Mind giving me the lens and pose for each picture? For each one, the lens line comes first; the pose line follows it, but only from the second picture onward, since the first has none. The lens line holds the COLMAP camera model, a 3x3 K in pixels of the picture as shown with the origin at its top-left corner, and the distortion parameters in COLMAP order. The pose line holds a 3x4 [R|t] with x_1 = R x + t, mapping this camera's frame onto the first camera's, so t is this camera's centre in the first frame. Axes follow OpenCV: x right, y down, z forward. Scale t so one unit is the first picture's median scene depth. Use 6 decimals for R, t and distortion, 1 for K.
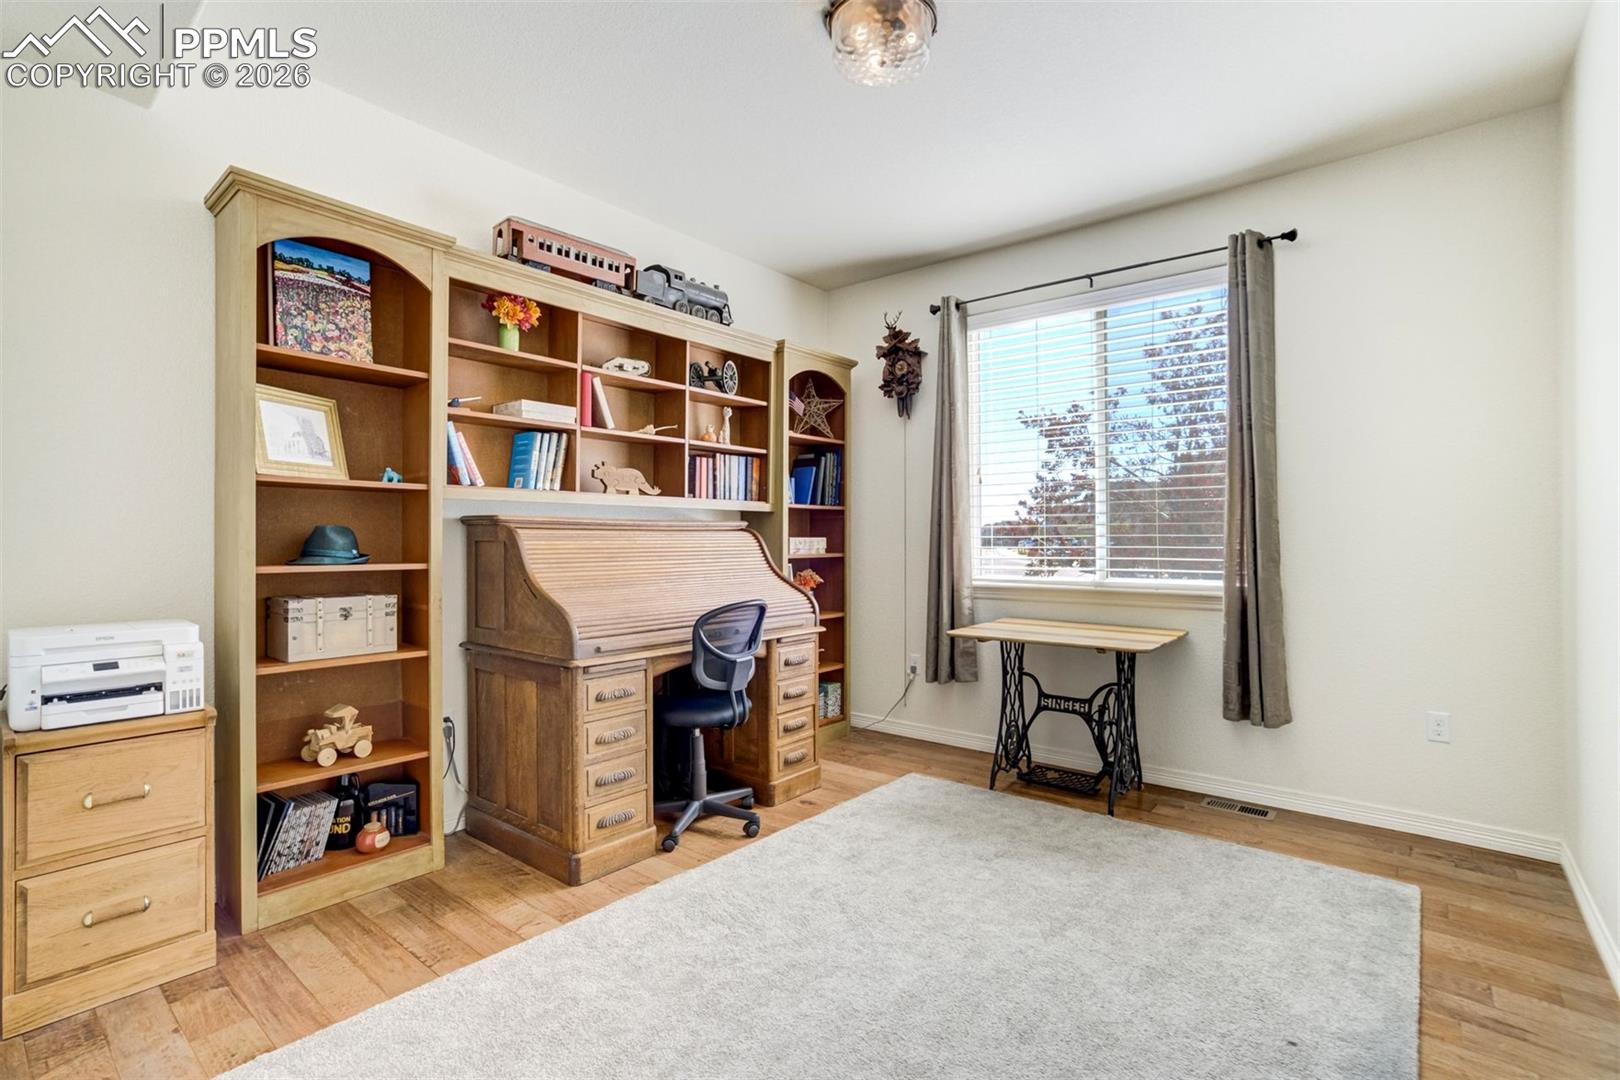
lens RADIAL K [[766.2, 0, 781.4], [0, 766.2, 536.3], [0, 0, 1]] dist [-0.049749, 0.033143]
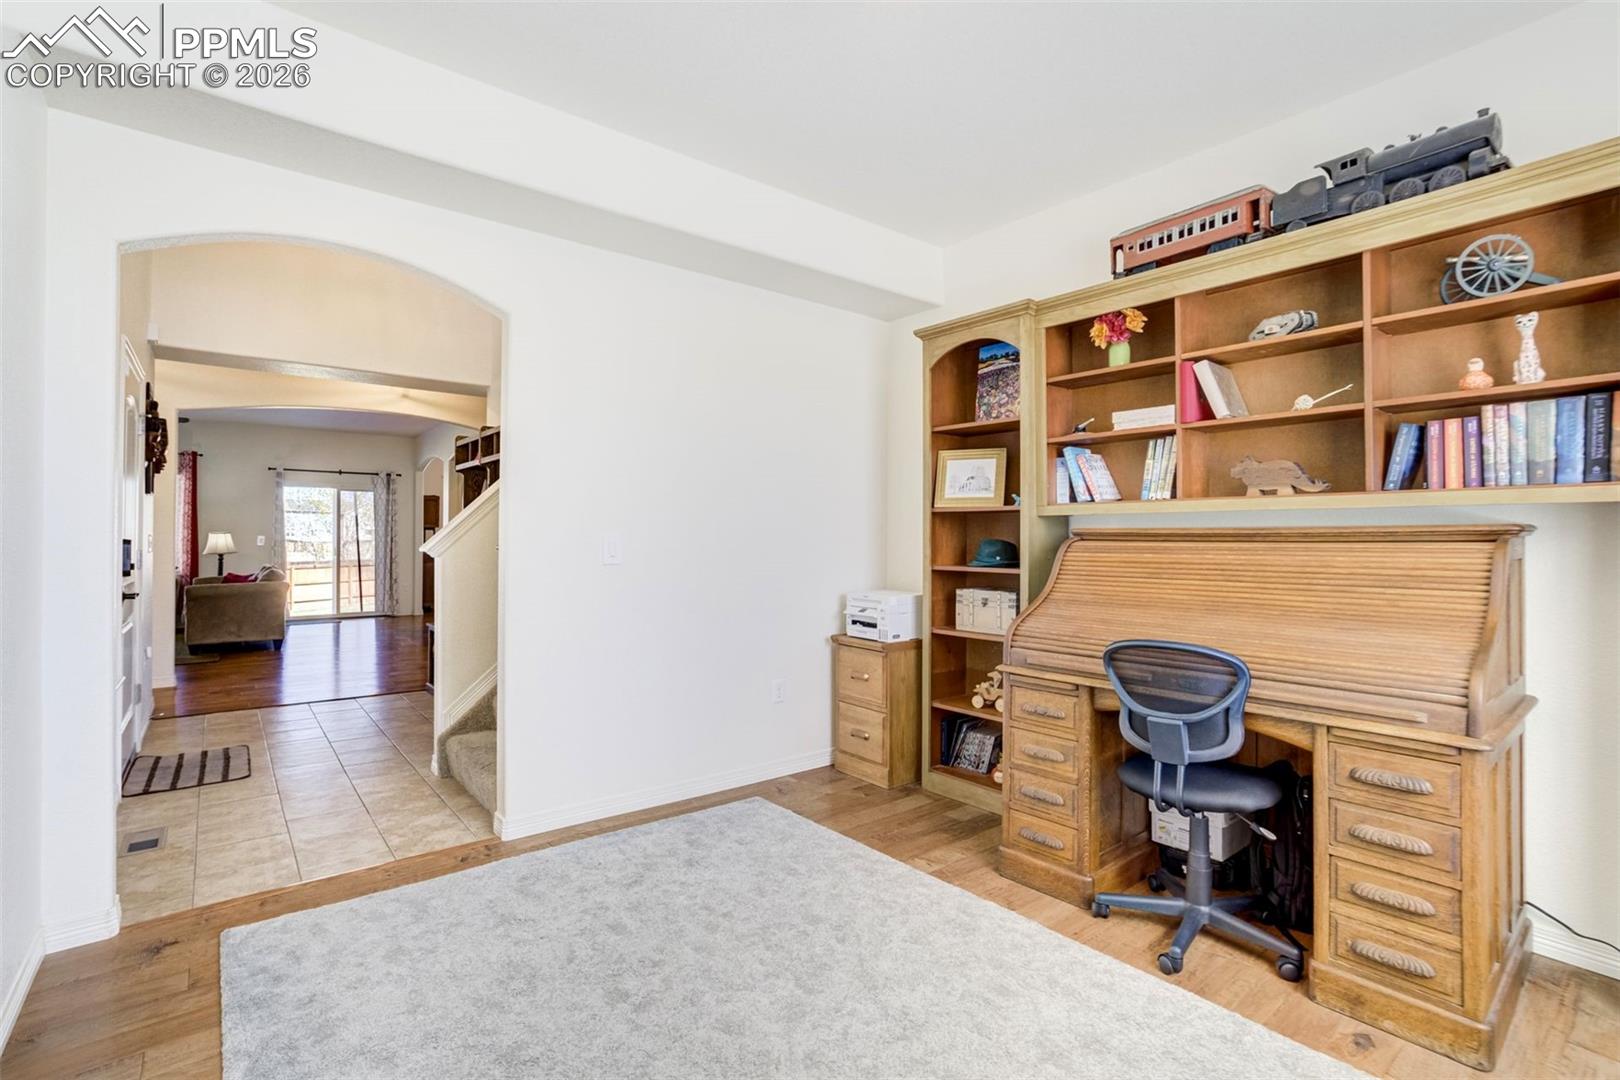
lens RADIAL K [[732.5, 0, 846.7], [0, 732.5, 532.1], [0, 0, 1]] dist [-0.012283, 0.000863]
pose [[-0.151932, -0.019311, -0.988202, 0.632436], [-0.011587, 0.999775, -0.017755, -0.000358], [0.988323, 0.008753, -0.152121, 0.756463]]
